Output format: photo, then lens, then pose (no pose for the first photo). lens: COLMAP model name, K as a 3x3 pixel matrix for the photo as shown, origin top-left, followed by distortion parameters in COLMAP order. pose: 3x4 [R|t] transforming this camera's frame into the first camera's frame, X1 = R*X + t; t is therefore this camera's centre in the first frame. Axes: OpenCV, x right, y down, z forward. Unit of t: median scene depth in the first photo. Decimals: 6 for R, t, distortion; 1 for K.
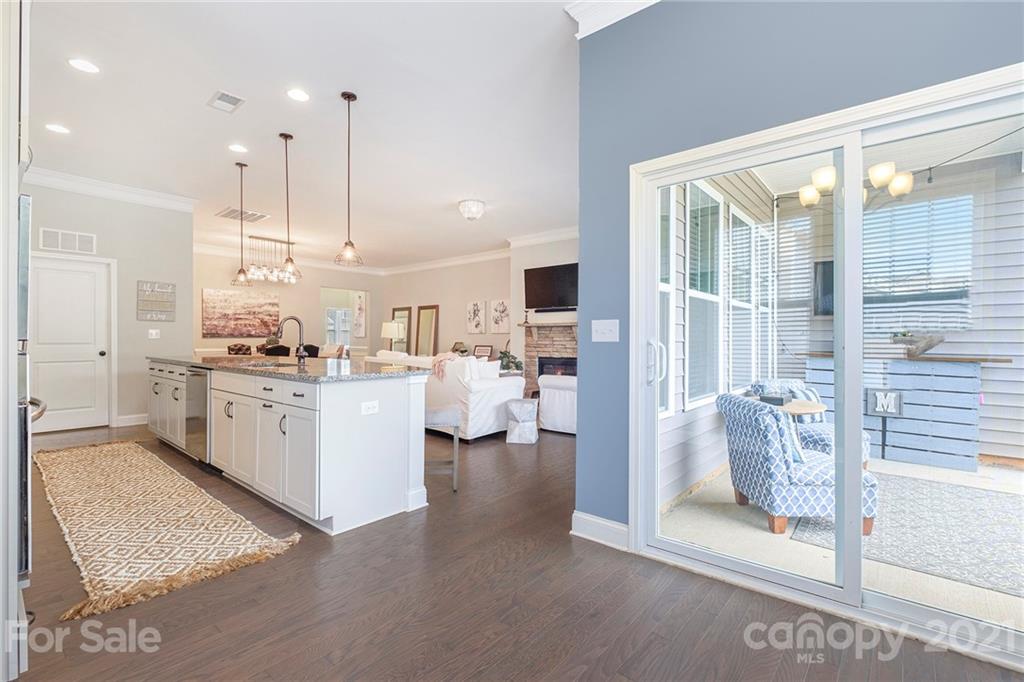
lens RADIAL K [[466.7, 0, 542.8], [0, 466.7, 340.7], [0, 0, 1]] dist [-0.025129, 0.000396]
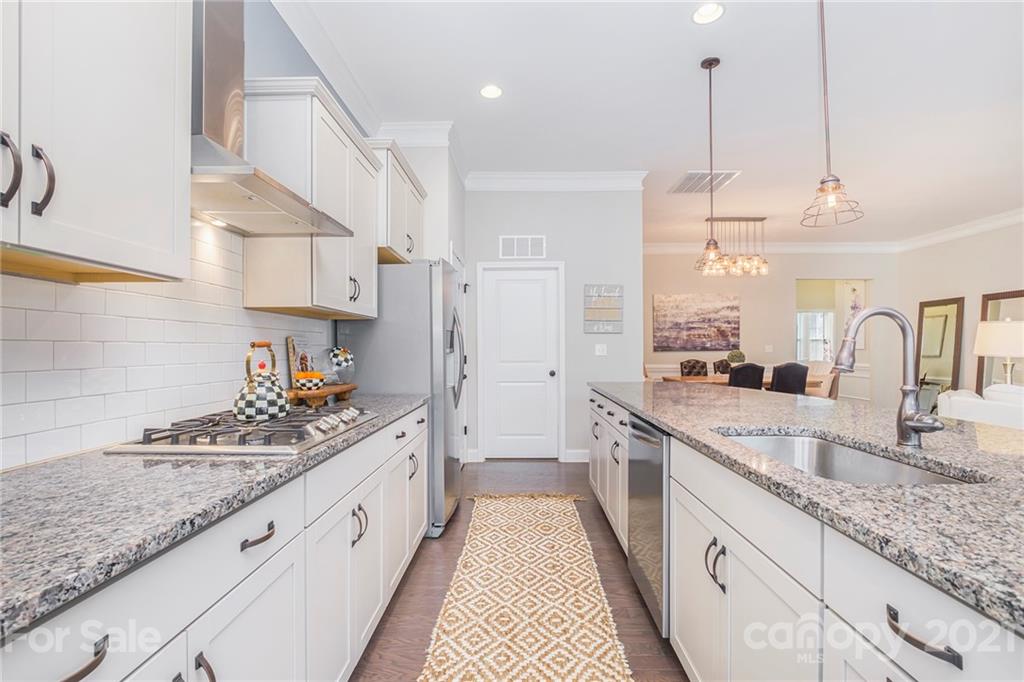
lens RADIAL K [[482.3, 0, 504.3], [0, 482.3, 344.6], [0, 0, 1]] dist [0.015209, -0.010042]
pose [[0.592735, -0.010091, -0.805334, -0.187379], [0.000869, 0.999929, -0.011890, -0.009582], [0.805397, 0.006348, 0.592702, 0.253344]]
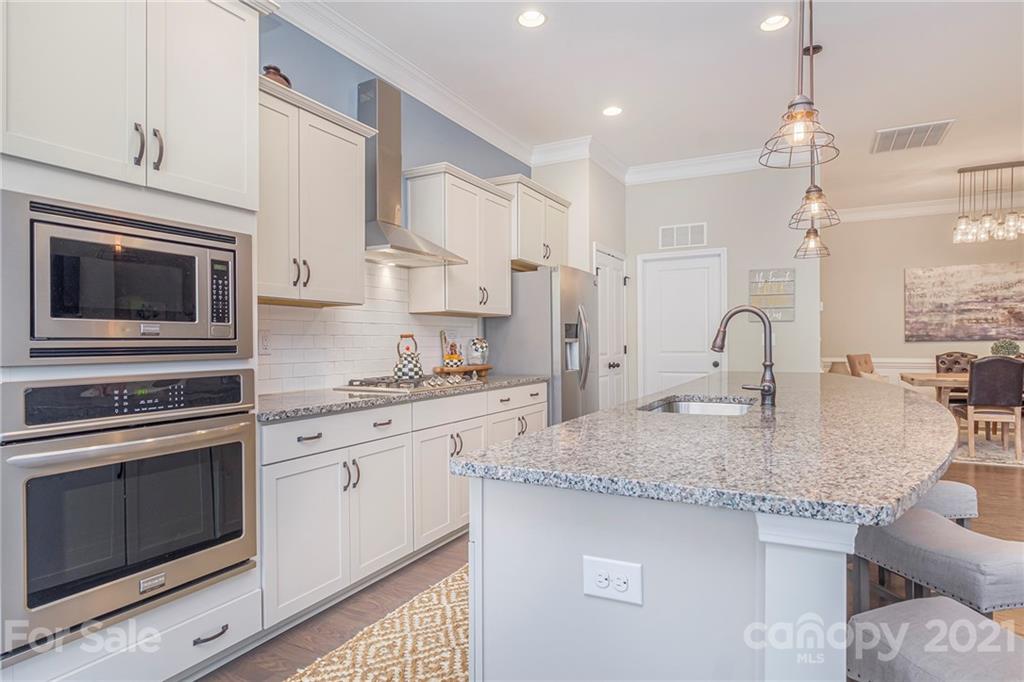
lens RADIAL K [[572.3, 0, 499.9], [0, 572.3, 343.7], [0, 0, 1]] dist [-0.000590, 0.000434]
pose [[0.162557, 0.000473, -0.986699, 0.001346], [0.003846, 0.999992, 0.001113, -0.006959], [0.986692, -0.003976, 0.162554, 0.289185]]
